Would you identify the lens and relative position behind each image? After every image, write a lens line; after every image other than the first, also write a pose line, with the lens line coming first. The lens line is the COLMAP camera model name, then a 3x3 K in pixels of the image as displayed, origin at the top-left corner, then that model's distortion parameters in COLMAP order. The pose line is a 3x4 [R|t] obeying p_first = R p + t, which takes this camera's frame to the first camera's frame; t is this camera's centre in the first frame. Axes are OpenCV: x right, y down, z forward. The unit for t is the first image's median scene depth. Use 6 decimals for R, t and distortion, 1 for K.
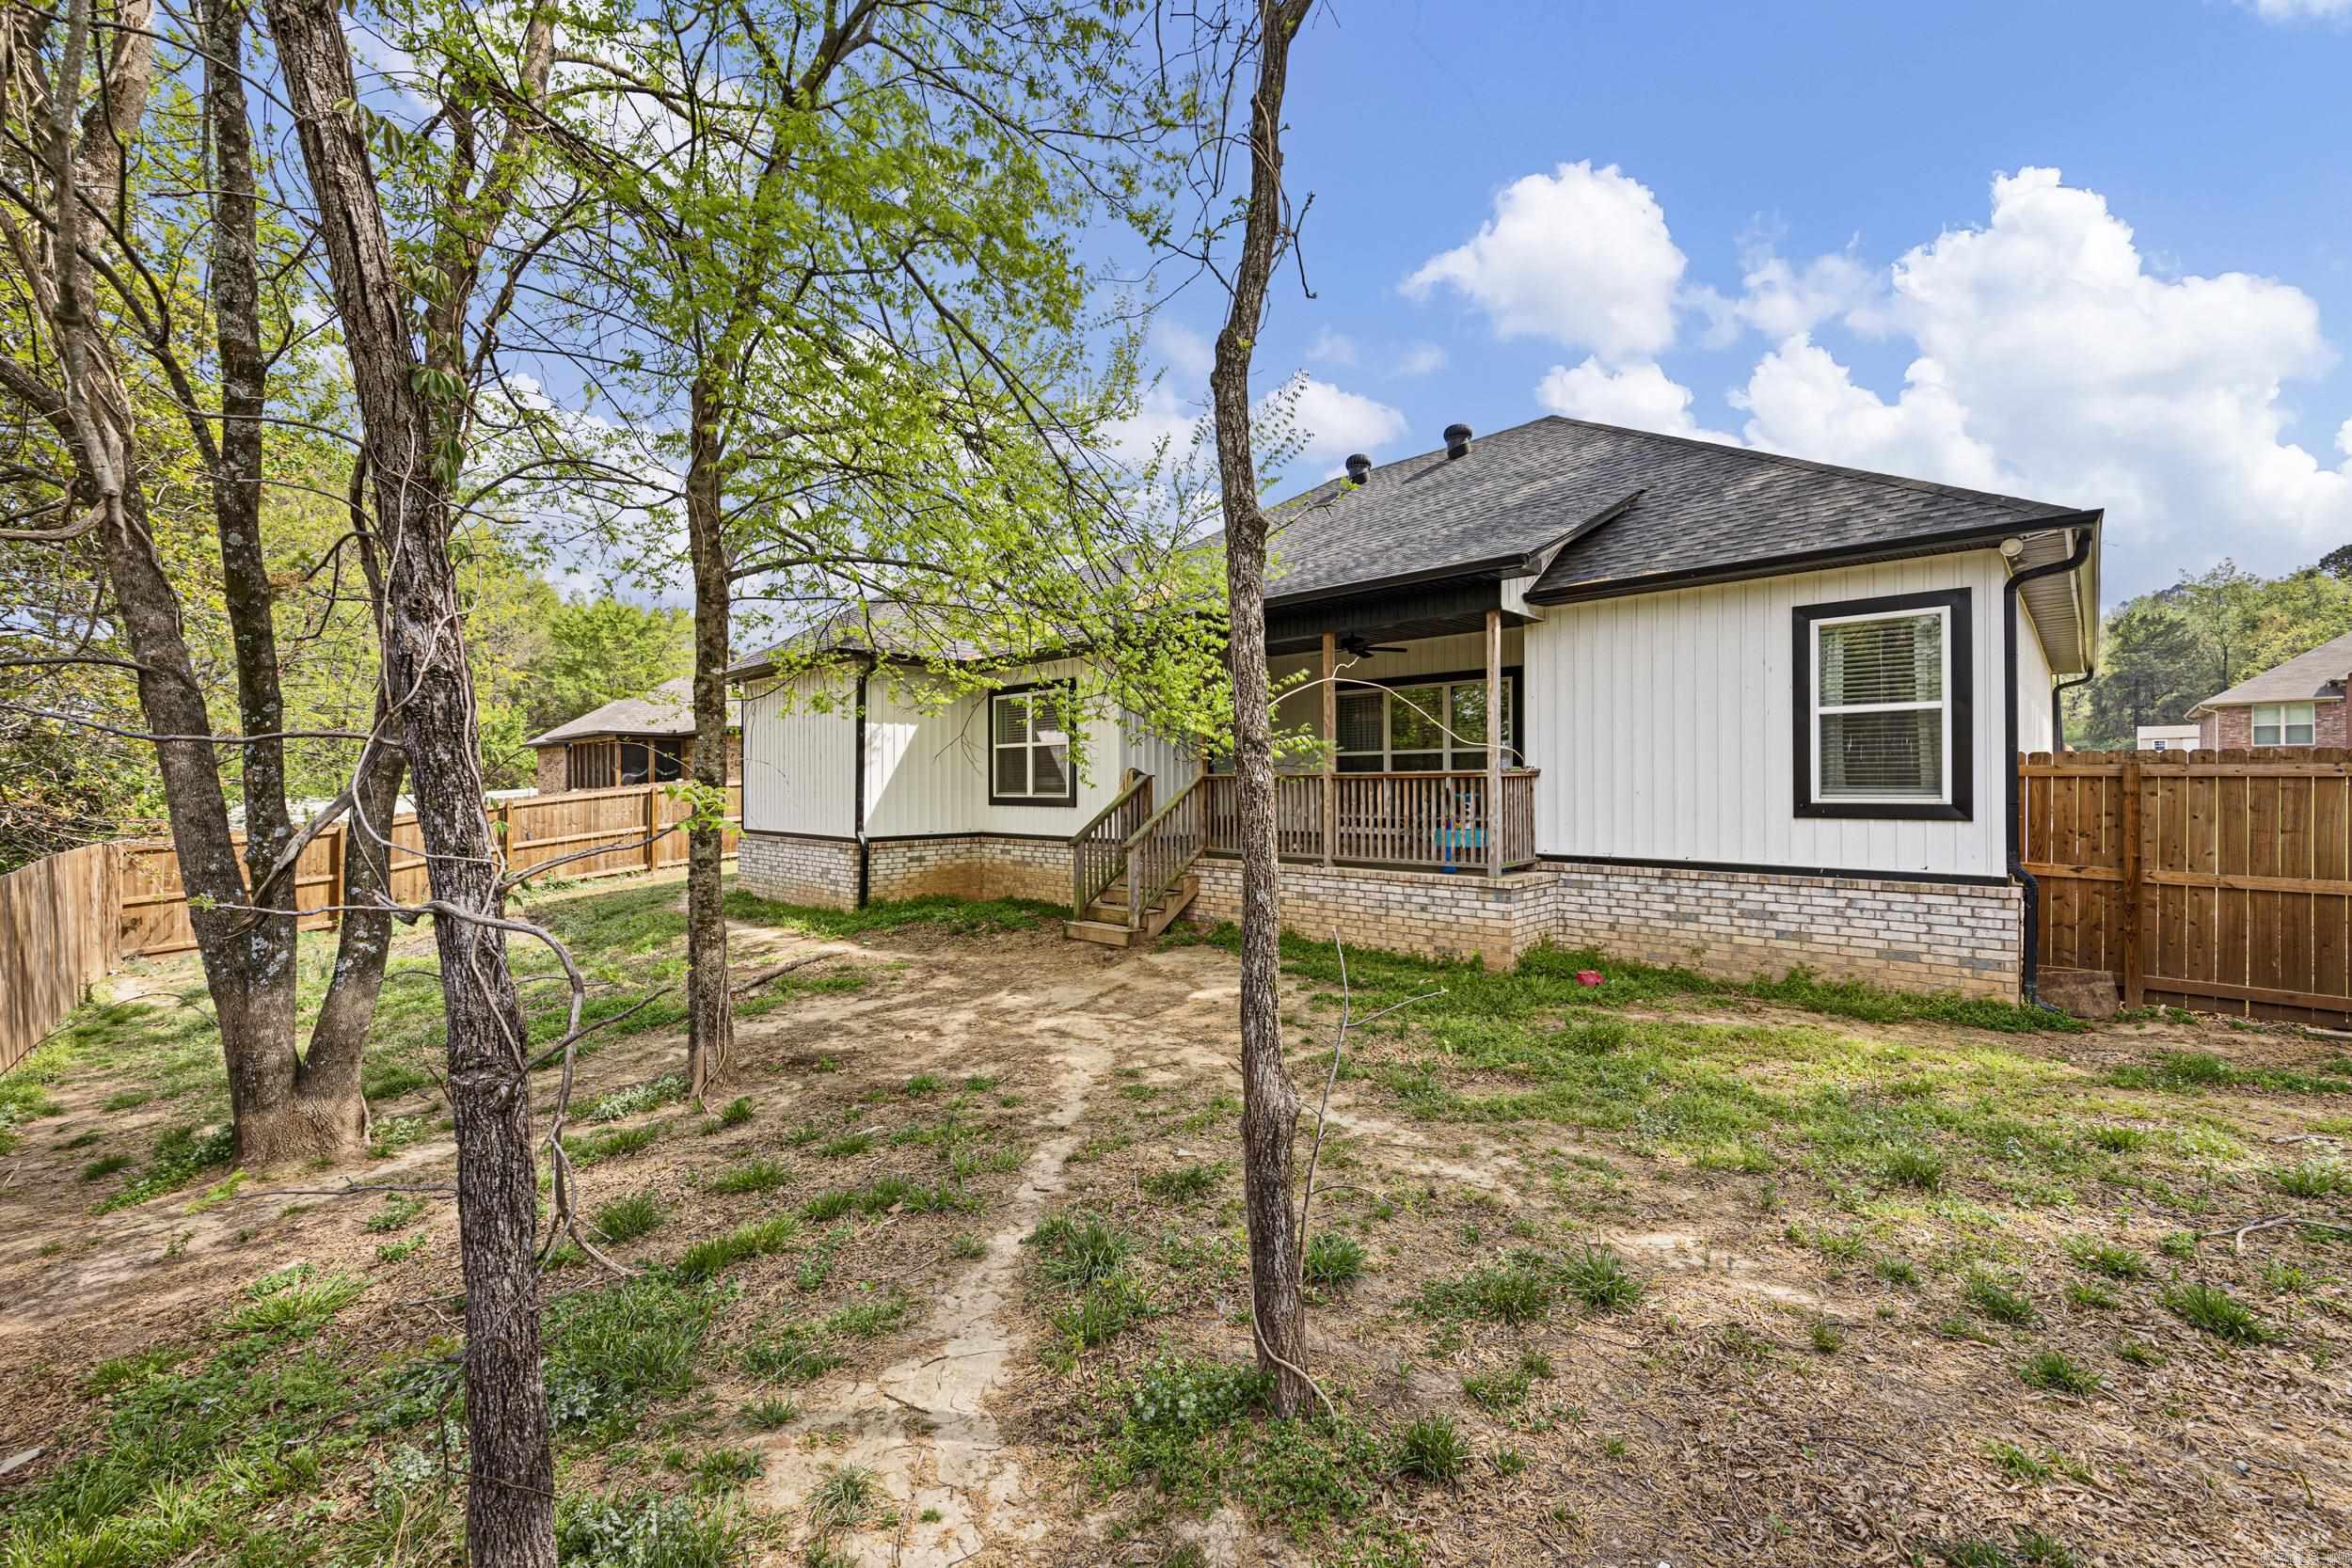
lens RADIAL K [[931.2, 0, 1176.0], [0, 931.2, 784.0], [0, 0, 1]] dist [-0.000932, -0.000018]
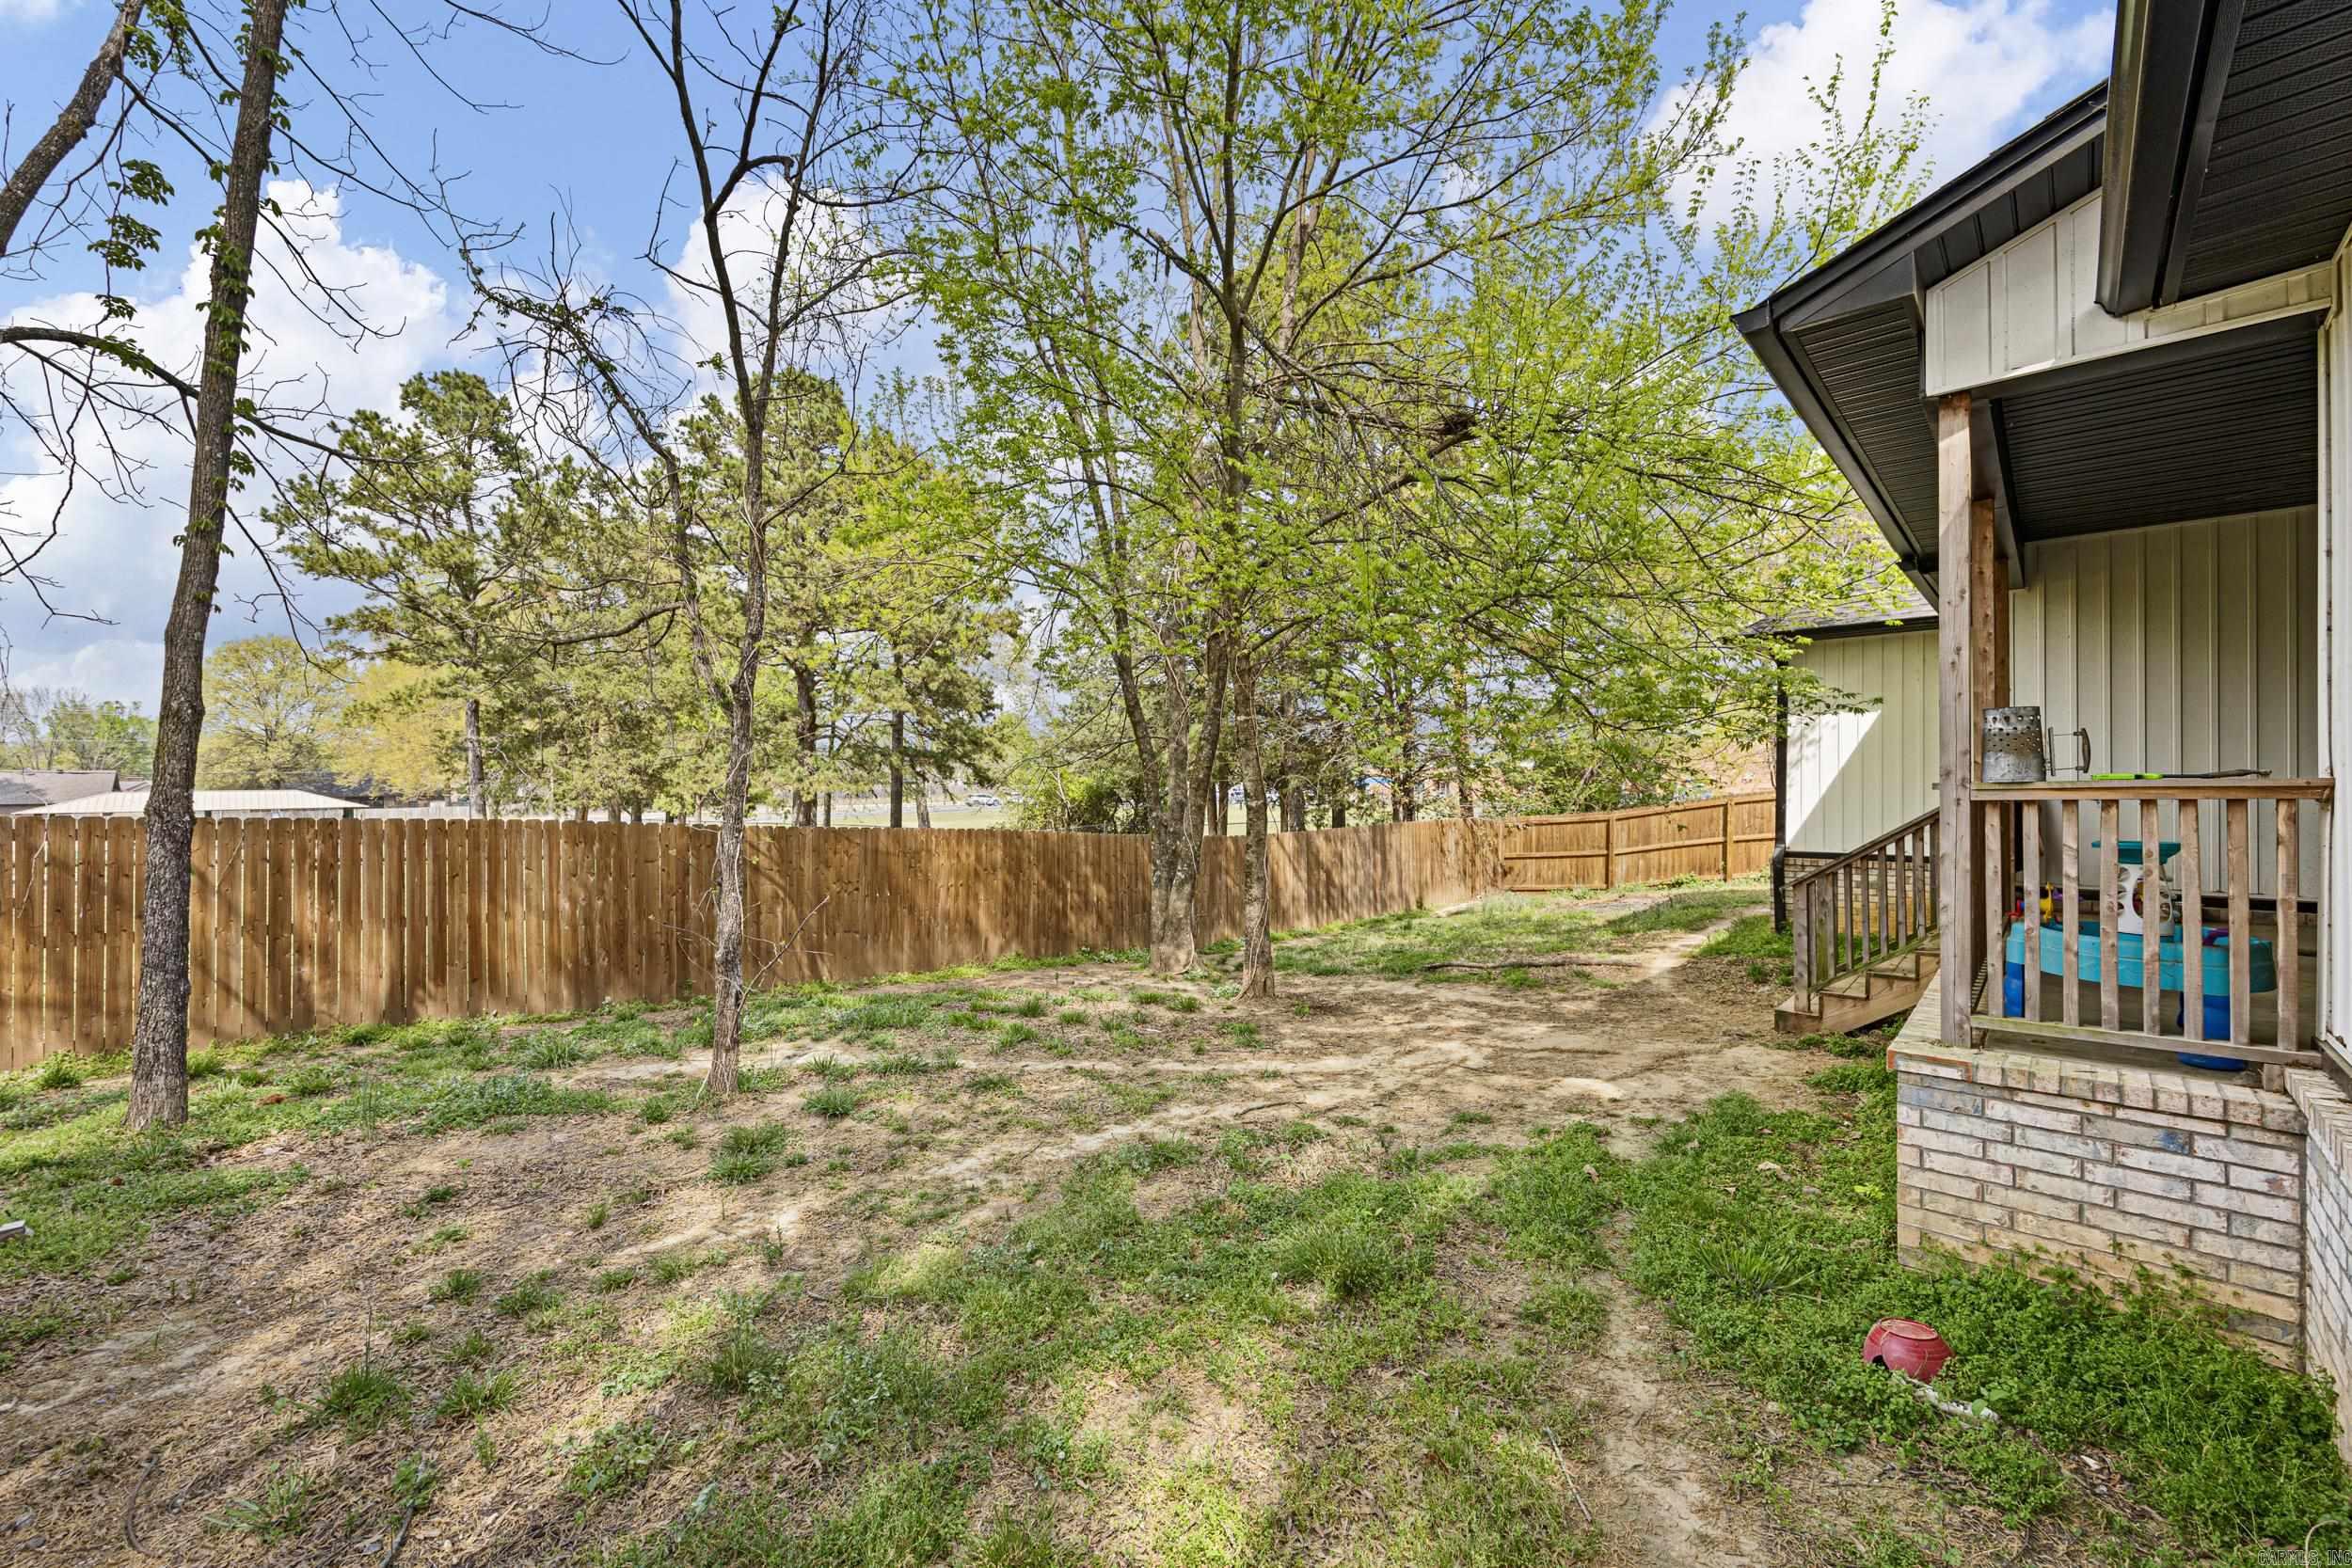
lens RADIAL K [[931.2, 0, 1176.0], [0, 931.2, 784.0], [0, 0, 1]] dist [-0.000932, -0.000018]
pose [[0.022333, 0.006339, -0.999730, 1.290523], [0.010640, 0.999922, 0.006578, -0.034118], [0.999694, -0.010784, 0.022264, 1.127567]]
